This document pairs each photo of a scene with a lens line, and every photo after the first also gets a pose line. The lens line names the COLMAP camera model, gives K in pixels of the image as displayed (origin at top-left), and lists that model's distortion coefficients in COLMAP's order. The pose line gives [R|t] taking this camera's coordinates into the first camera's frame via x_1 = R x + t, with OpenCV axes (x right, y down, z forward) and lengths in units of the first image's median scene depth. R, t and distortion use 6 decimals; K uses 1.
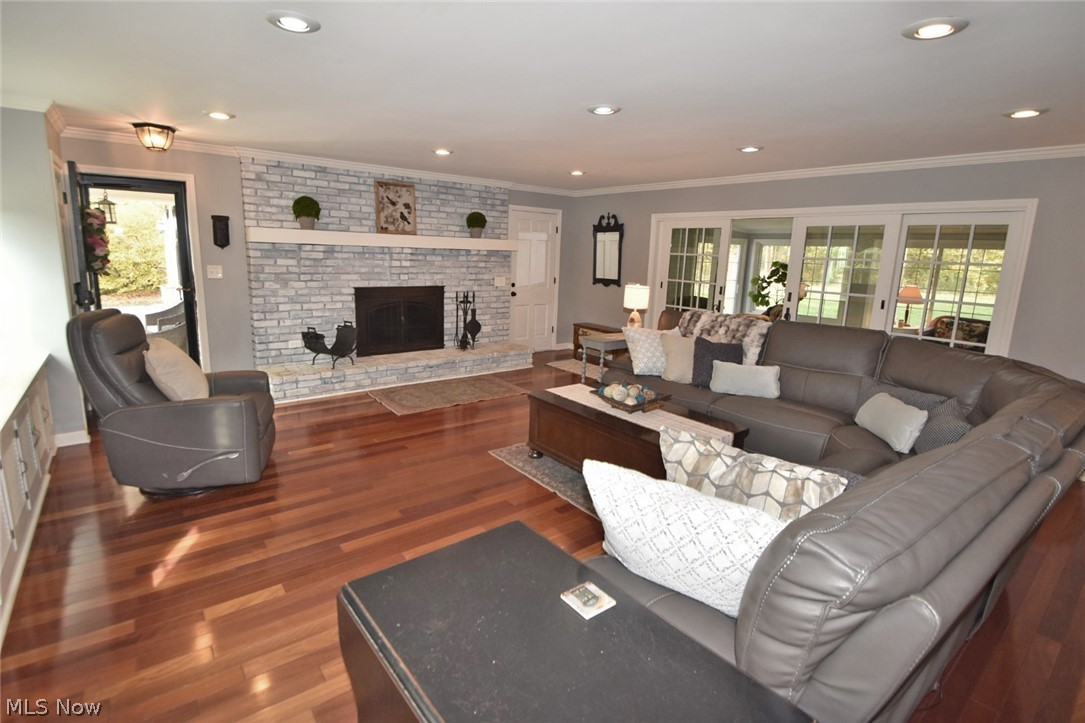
lens RADIAL K [[515.6, 0, 529.5], [0, 515.6, 350.5], [0, 0, 1]] dist [-0.015425, 0.000125]
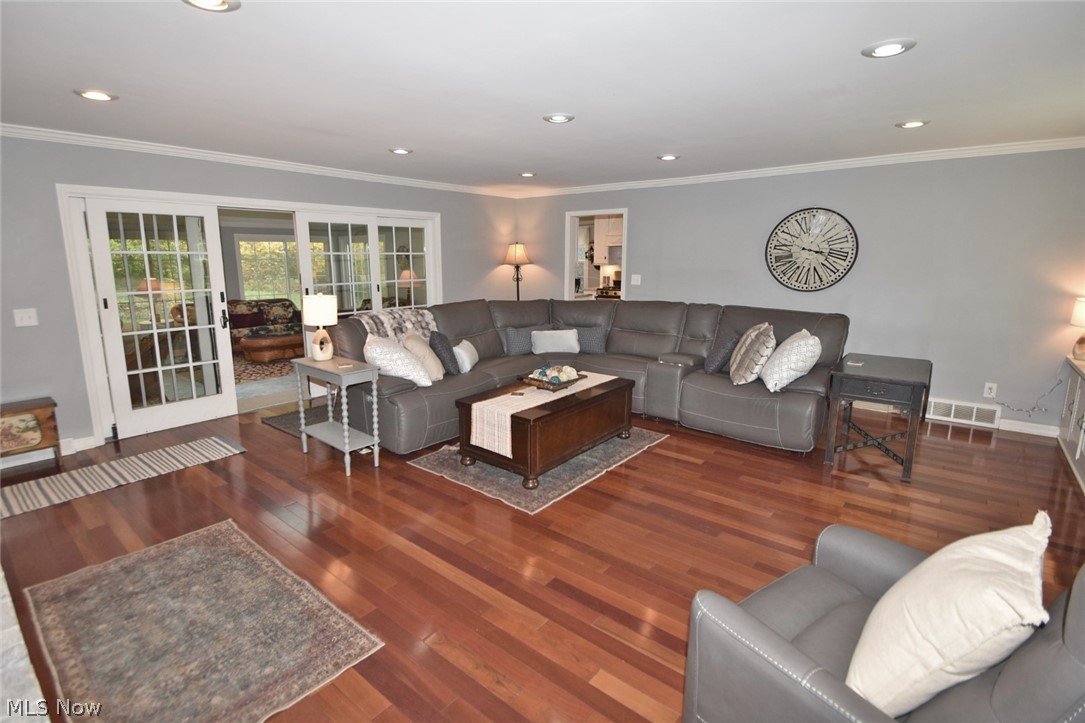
lens RADIAL K [[515.6, 0, 529.5], [0, 515.6, 350.5], [0, 0, 1]] dist [-0.015425, 0.000125]
pose [[-0.224401, -0.204744, 0.952746, -0.769682], [0.179113, 0.952358, 0.246847, -0.230849], [-0.957895, 0.226042, -0.177037, 1.096067]]
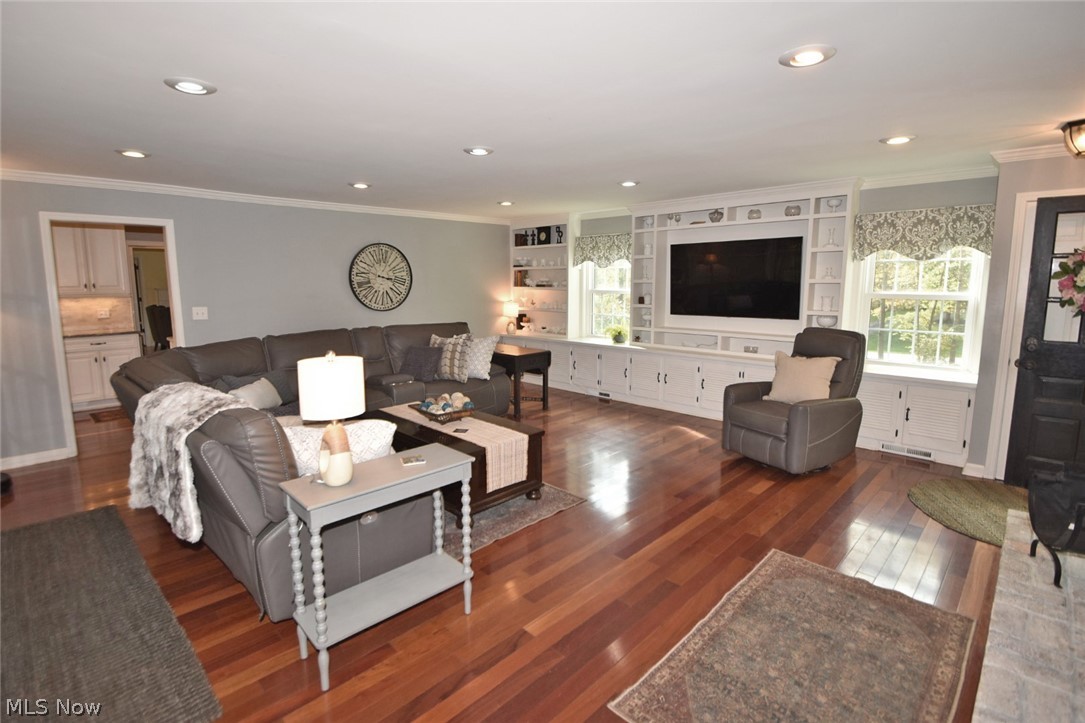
lens RADIAL K [[515.6, 0, 529.5], [0, 515.6, 350.5], [0, 0, 1]] dist [-0.015425, 0.000125]
pose [[-0.991334, -0.010129, -0.130976, 0.144200], [-0.050998, 0.948500, 0.312647, -0.334785], [0.121064, 0.316617, -0.940796, 1.775666]]
